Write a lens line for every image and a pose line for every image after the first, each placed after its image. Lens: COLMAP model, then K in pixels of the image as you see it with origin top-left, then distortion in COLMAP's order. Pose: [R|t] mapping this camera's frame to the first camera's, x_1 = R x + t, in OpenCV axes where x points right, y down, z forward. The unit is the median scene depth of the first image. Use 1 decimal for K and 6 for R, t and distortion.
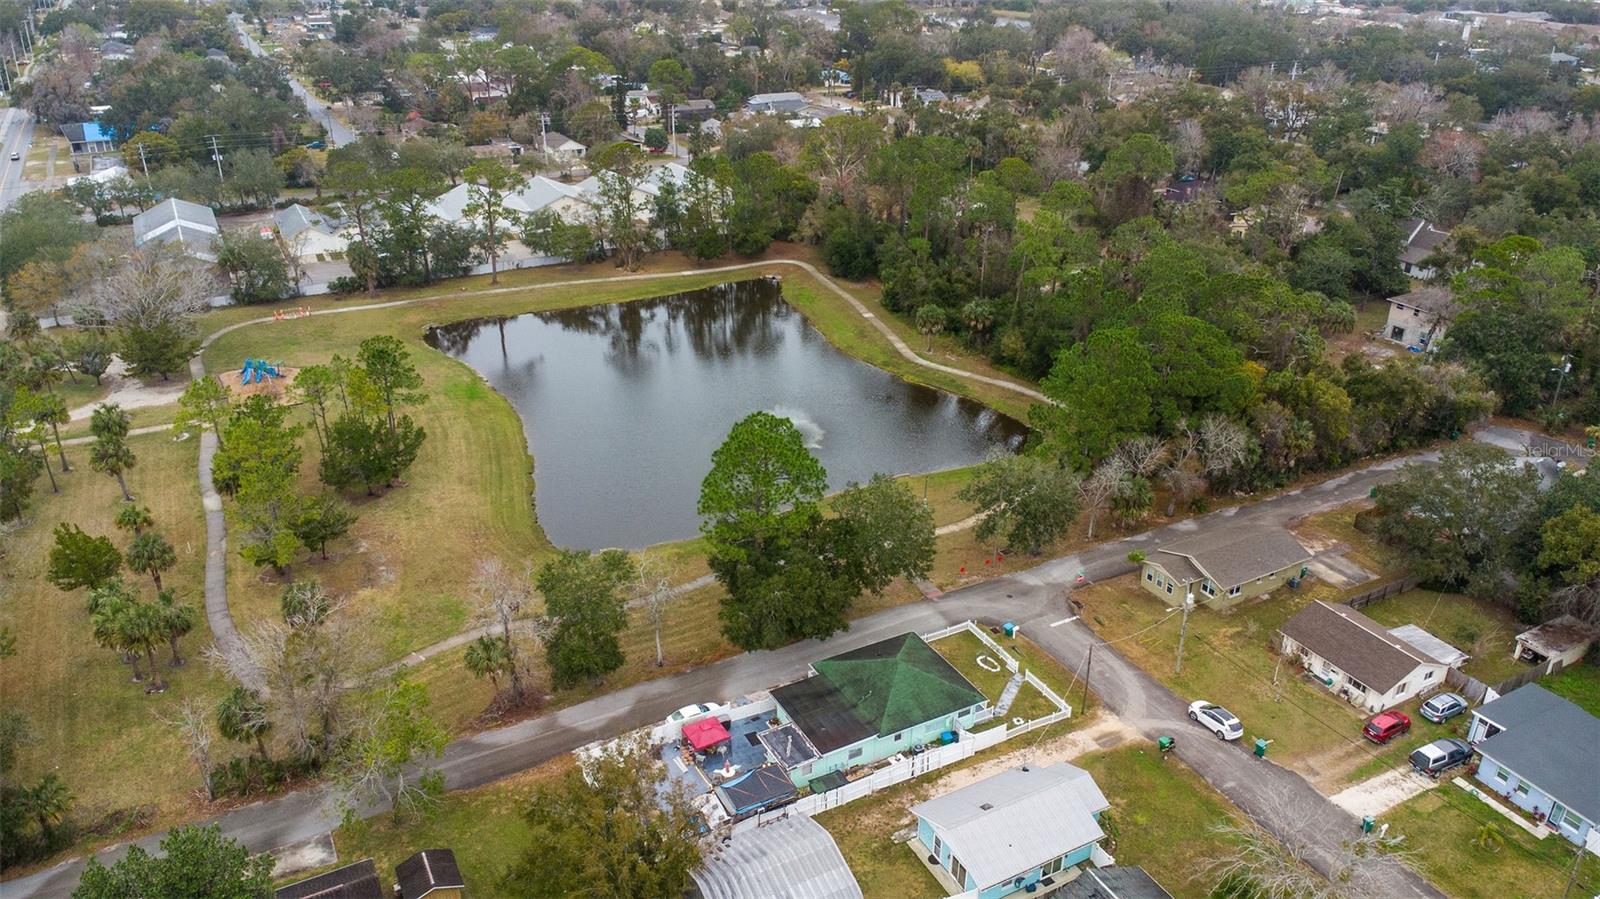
lens RADIAL K [[1160.2, 0, 800.0], [0, 1160.2, 449.5], [0, 0, 1]] dist [0.008987, -0.001000]
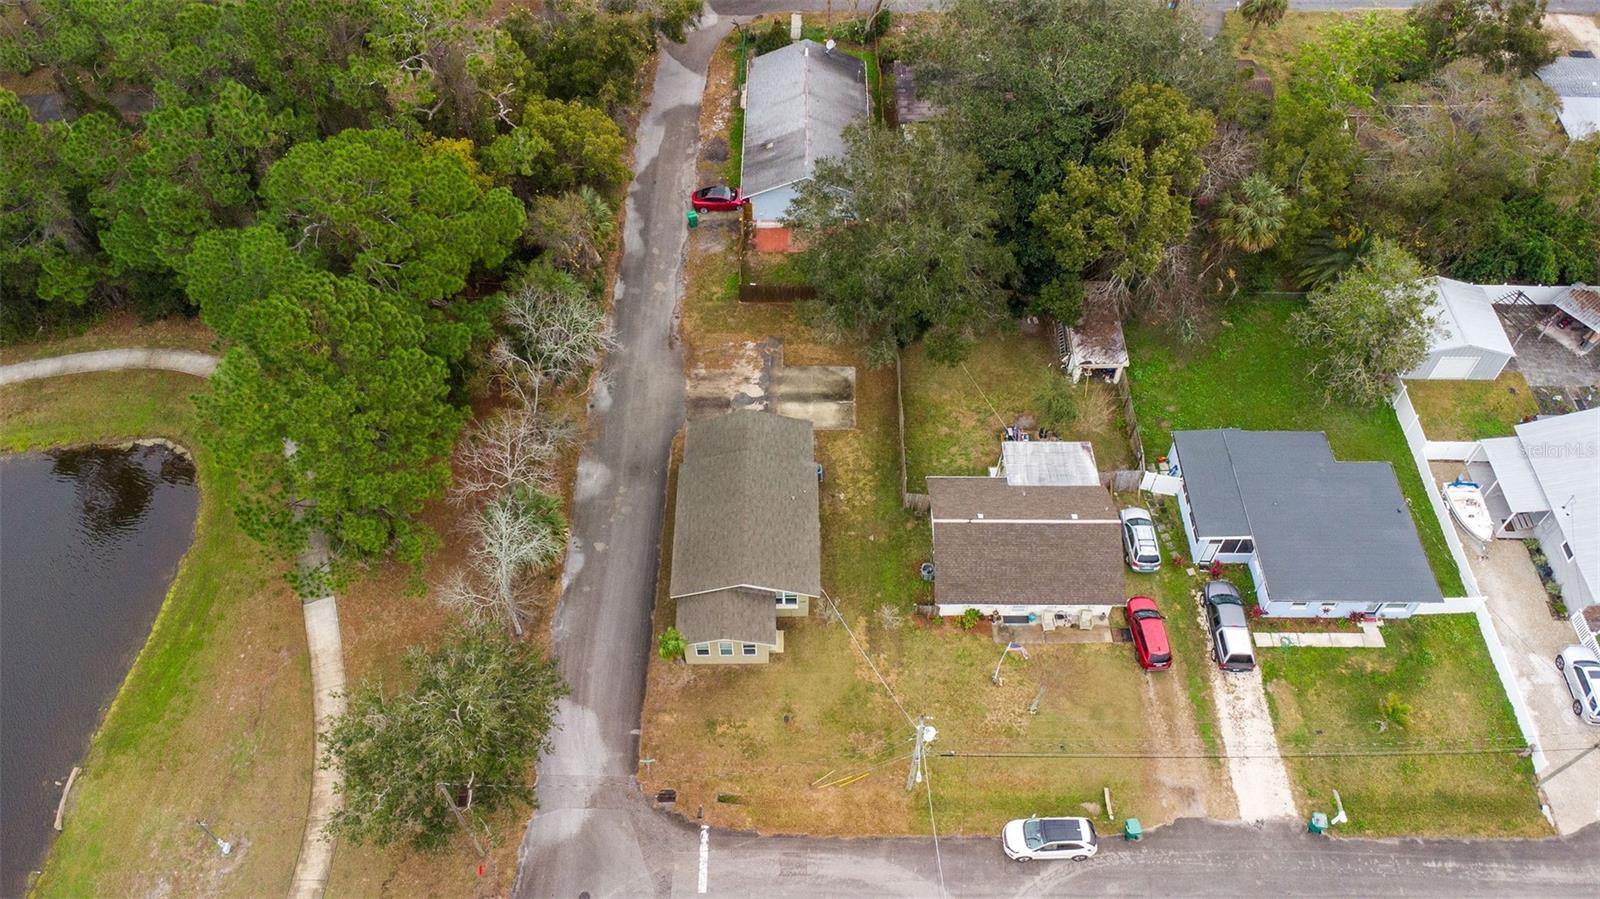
lens RADIAL K [[1160.2, 0, 800.0], [0, 1160.2, 449.5], [0, 0, 1]] dist [0.008987, -0.001000]
pose [[0.481145, -0.701475, 0.525767, 0.059519], [0.385718, 0.707978, 0.591598, -0.173166], [-0.787224, -0.081847, 0.611212, 0.389588]]
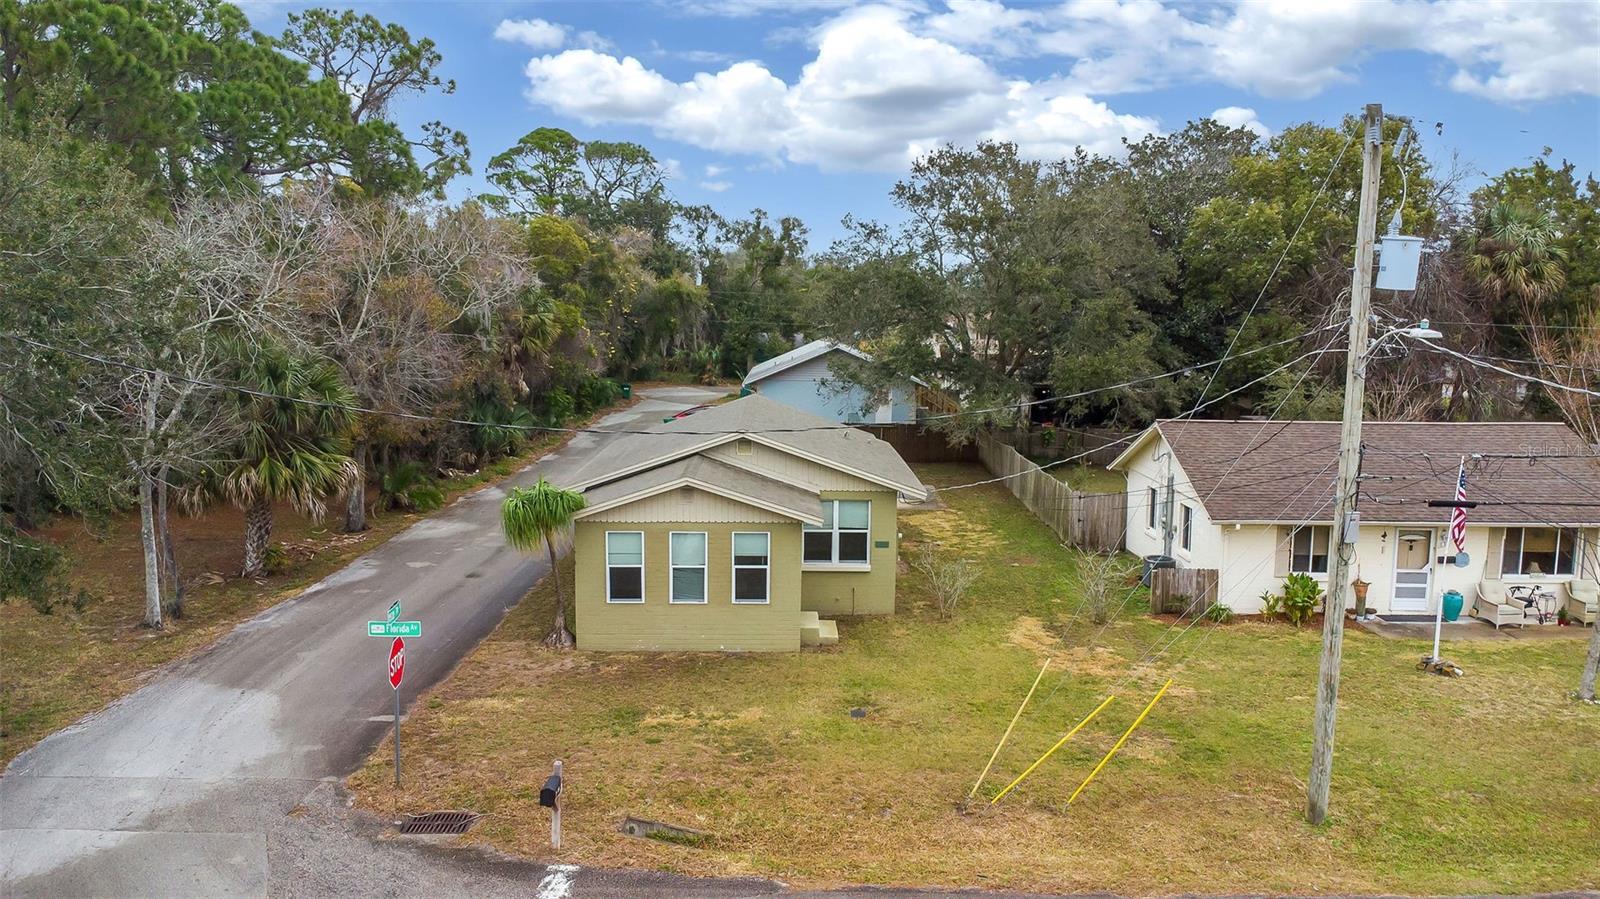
lens RADIAL K [[1152.9, 0, 800.0], [0, 1152.9, 449.5], [0, 0, 1]] dist [0.033342, -0.060474]
pose [[0.471773, -0.114239, 0.874288, 0.084710], [0.371941, 0.924814, -0.079862, 0.072420], [-0.799431, 0.362860, 0.478792, 0.540260]]
